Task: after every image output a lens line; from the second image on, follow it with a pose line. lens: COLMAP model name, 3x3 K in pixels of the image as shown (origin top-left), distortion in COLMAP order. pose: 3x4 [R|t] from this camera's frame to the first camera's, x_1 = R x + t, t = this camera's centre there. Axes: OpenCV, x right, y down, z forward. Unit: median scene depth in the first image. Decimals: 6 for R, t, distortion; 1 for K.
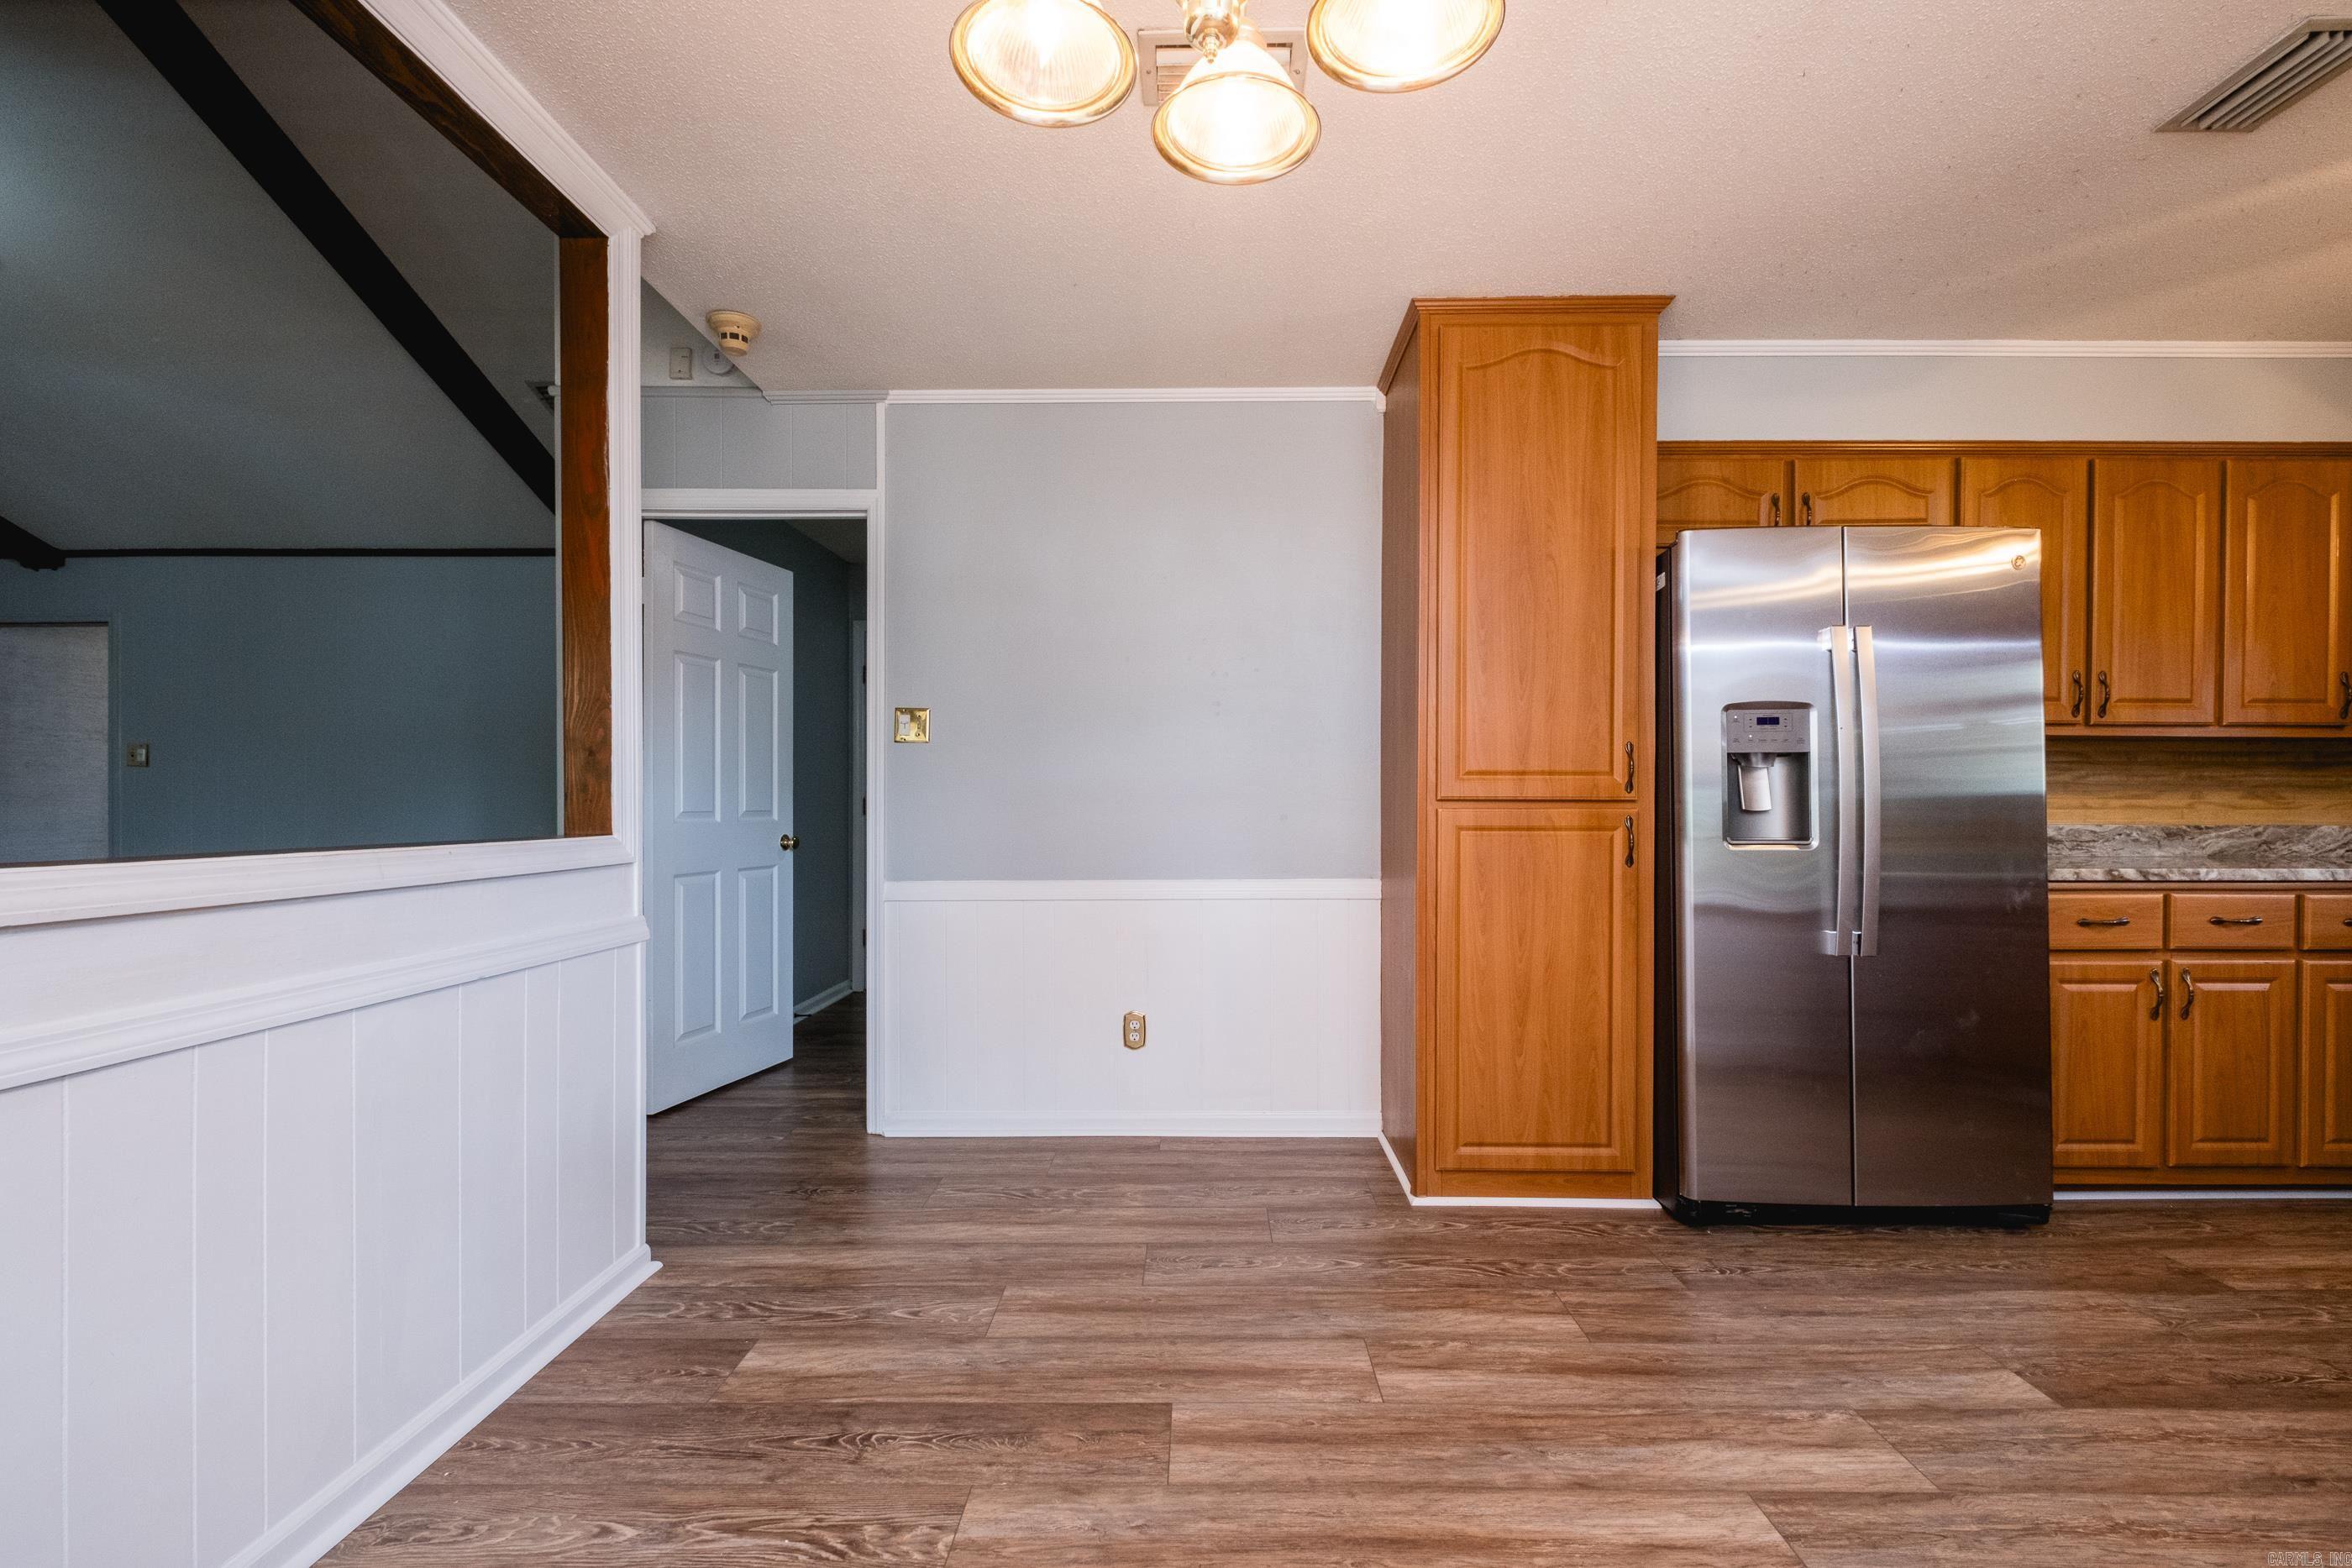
lens RADIAL K [[1061.6, 0, 1187.1], [0, 1061.6, 804.5], [0, 0, 1]] dist [0.005672, -0.004983]
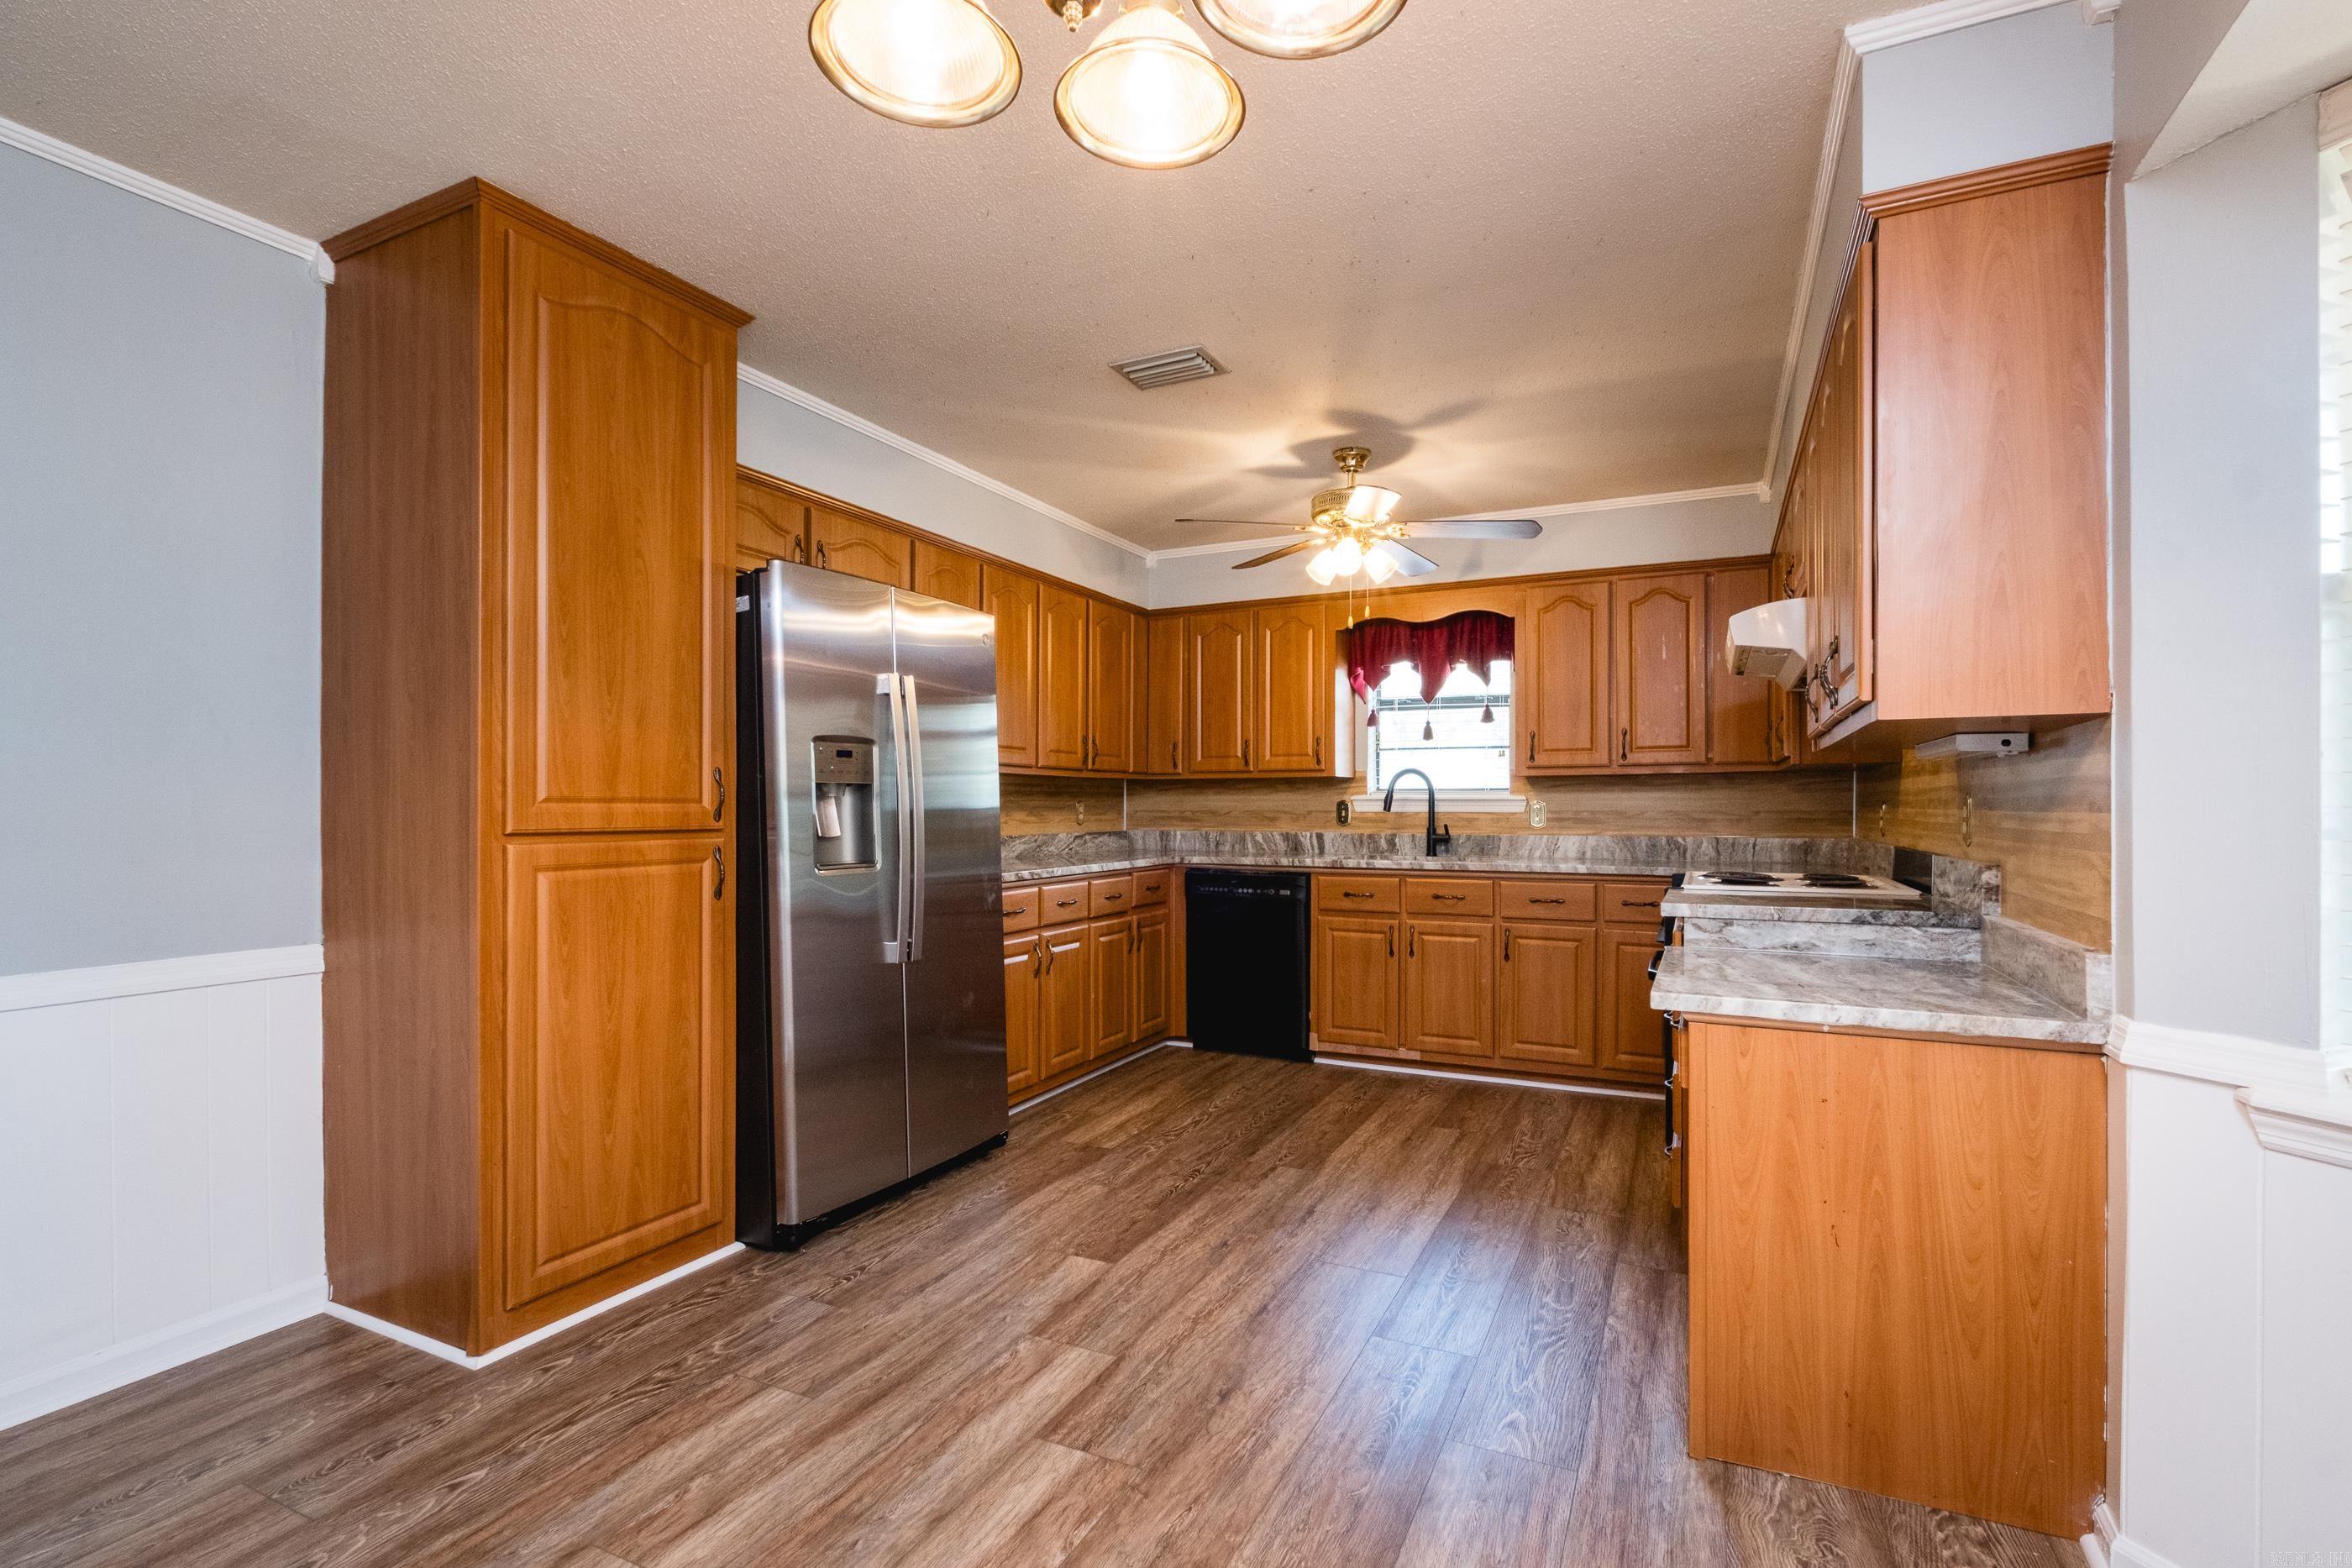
lens RADIAL K [[1061.6, 0, 1217.0], [0, 1061.6, 808.2], [0, 0, 1]] dist [0.005672, -0.004983]
pose [[0.414751, -0.005406, 0.909919, -0.263080], [0.009618, 0.999953, 0.001557, -0.020344], [-0.909884, 0.008106, 0.414784, 0.204405]]
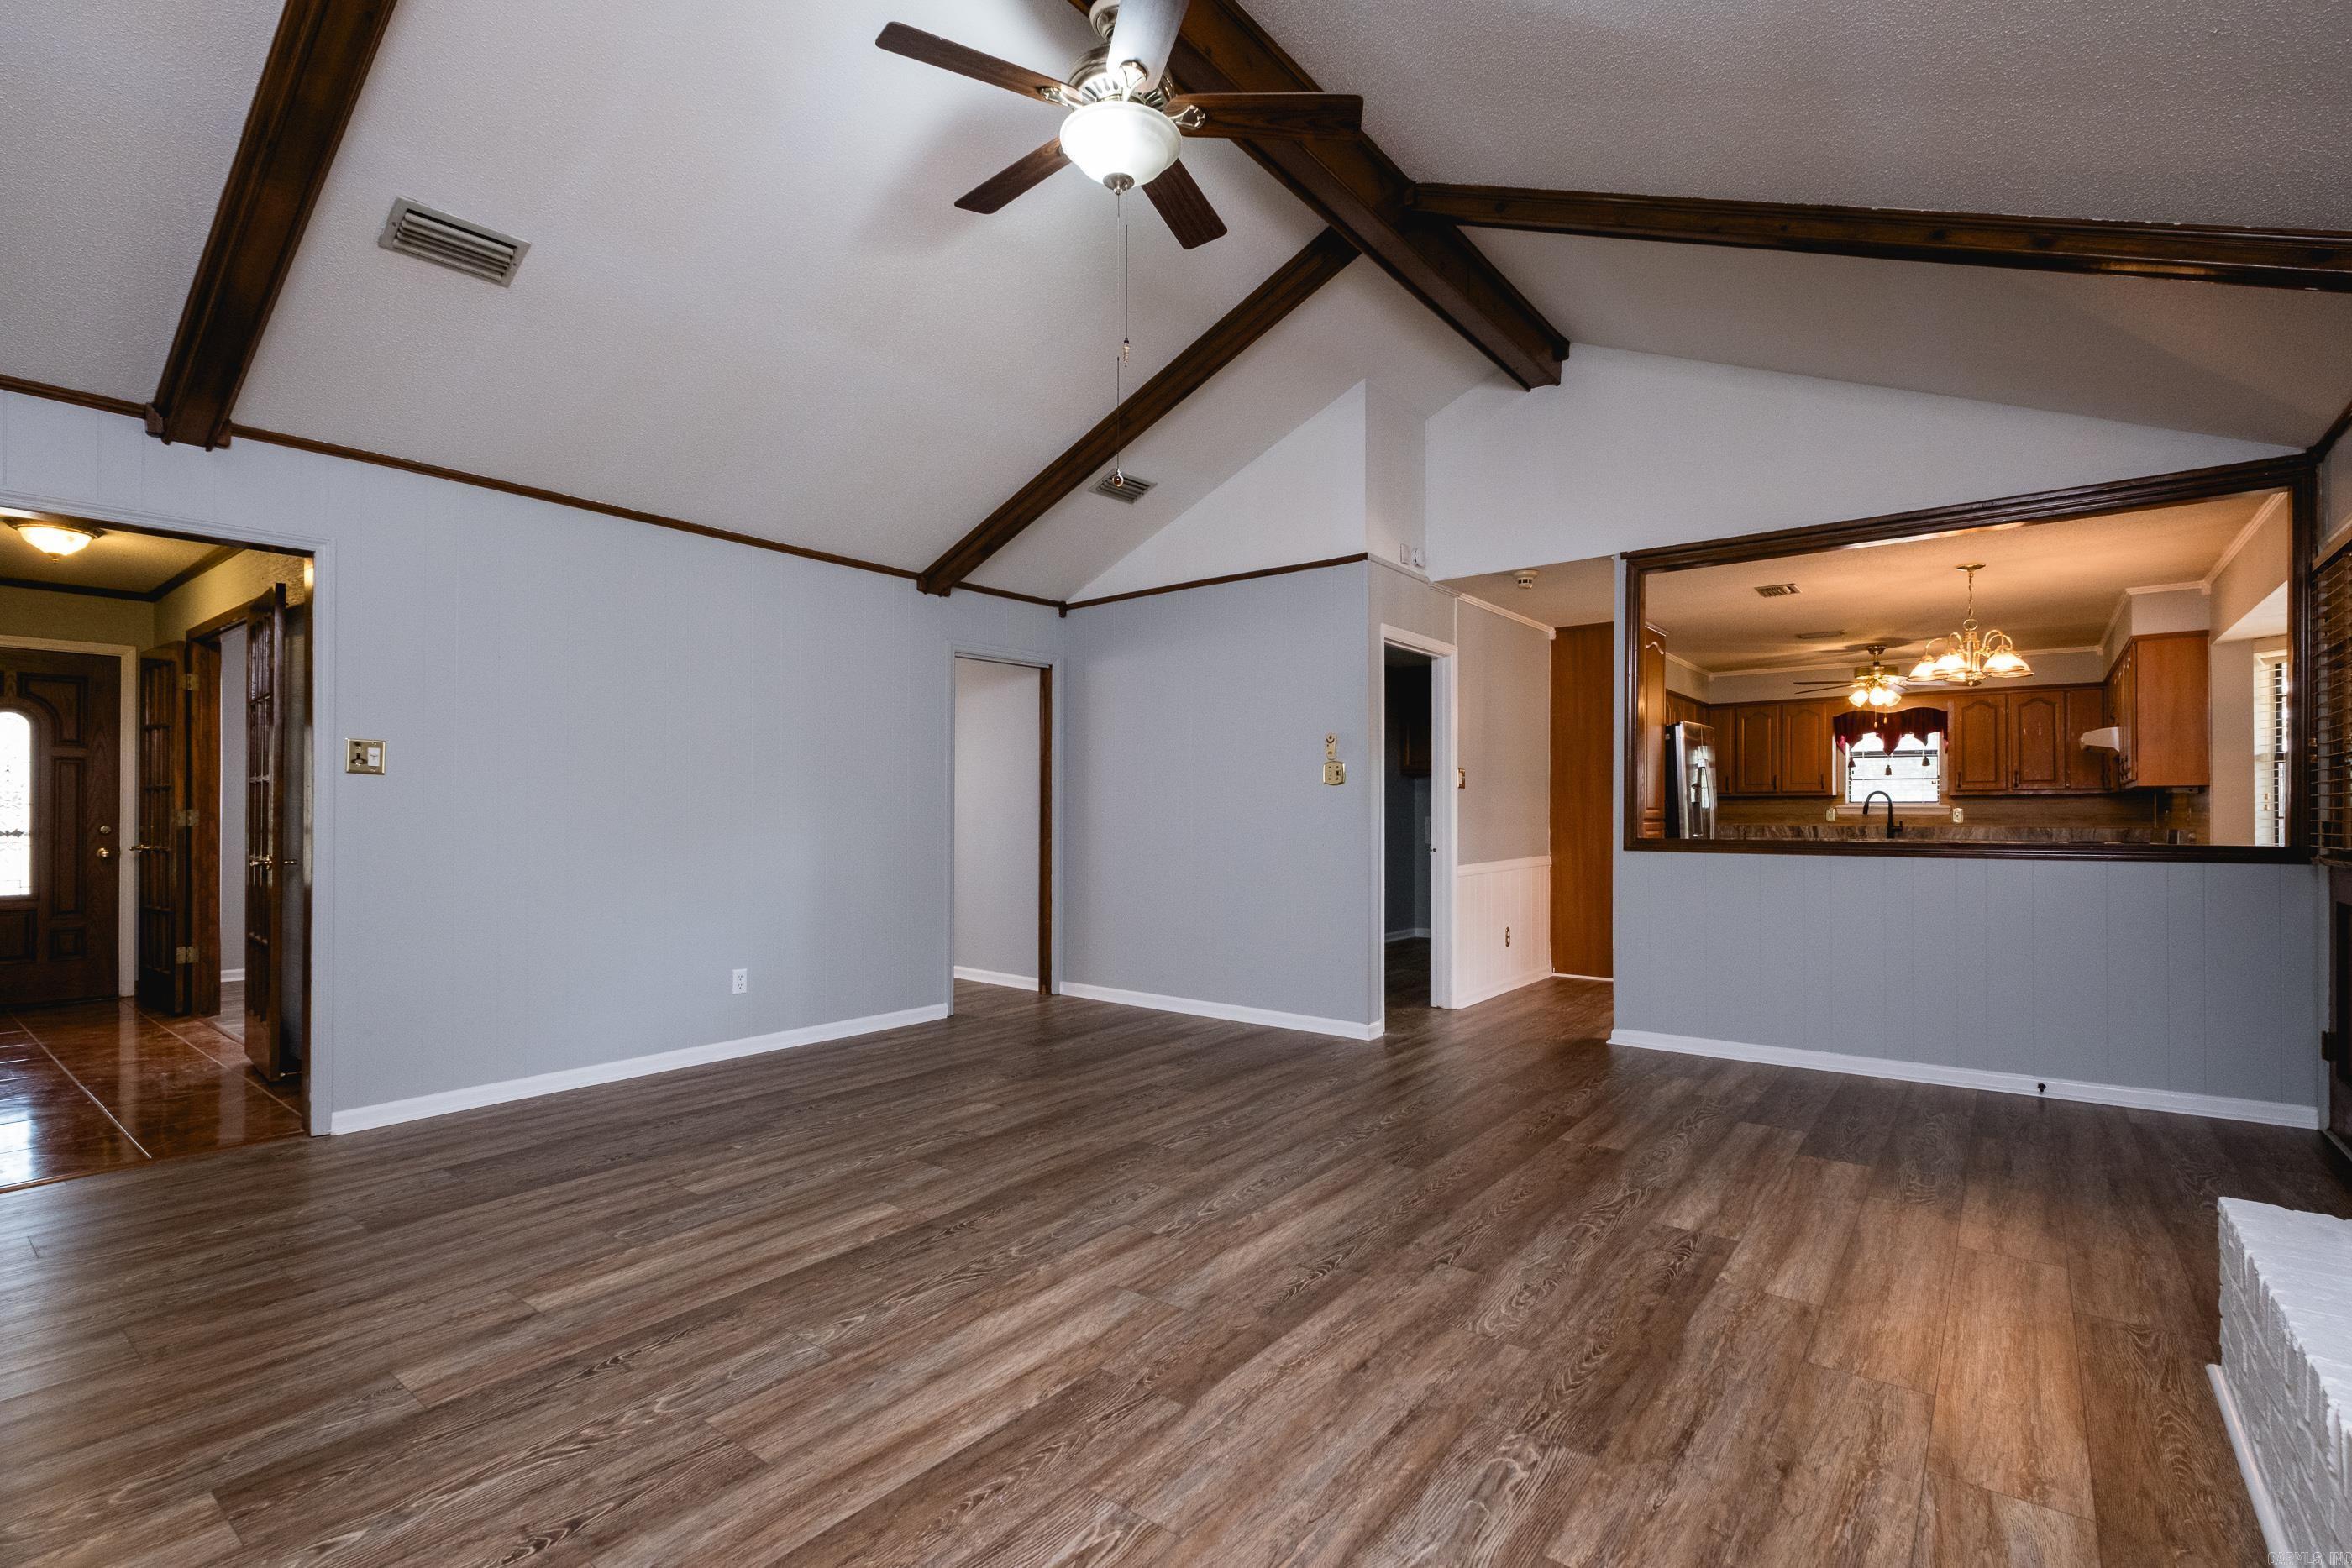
lens RADIAL K [[1061.6, 0, 1190.8], [0, 1061.6, 778.1], [0, 0, 1]] dist [0.005672, -0.004983]
pose [[0.611223, 0.028136, 0.790958, -2.470287], [-0.001689, 0.999412, -0.034245, -0.001496], [-0.791456, 0.019596, 0.610912, 0.320452]]
